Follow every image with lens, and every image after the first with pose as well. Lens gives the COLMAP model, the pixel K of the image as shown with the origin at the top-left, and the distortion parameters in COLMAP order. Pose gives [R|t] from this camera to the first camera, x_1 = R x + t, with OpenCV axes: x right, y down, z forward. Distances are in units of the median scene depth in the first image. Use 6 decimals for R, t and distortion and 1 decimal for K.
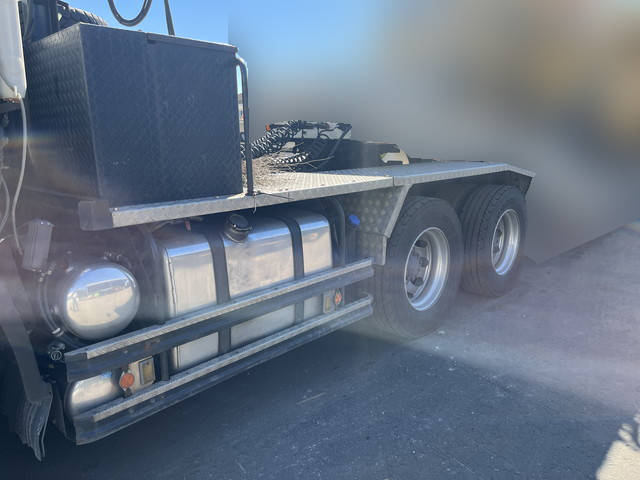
lens RADIAL K [[463.8, 0, 320.0], [0, 463.8, 240.0], [0, 0, 1]] dist [0.001485, -0.000209]
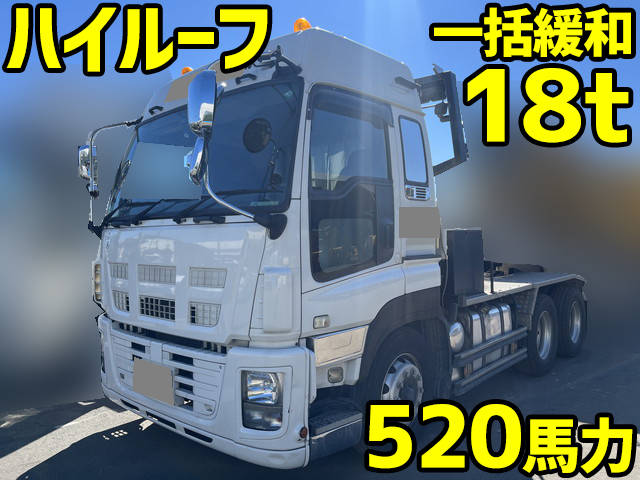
lens RADIAL K [[513.4, 0, 320.0], [0, 513.4, 240.0], [0, 0, 1]] dist [-0.038644, -0.000388]
pose [[0.998556, 0.003785, 0.053588, -0.957277], [0.007270, 0.978818, -0.204602, 0.130110], [-0.053228, 0.204696, 0.977377, -1.200944]]
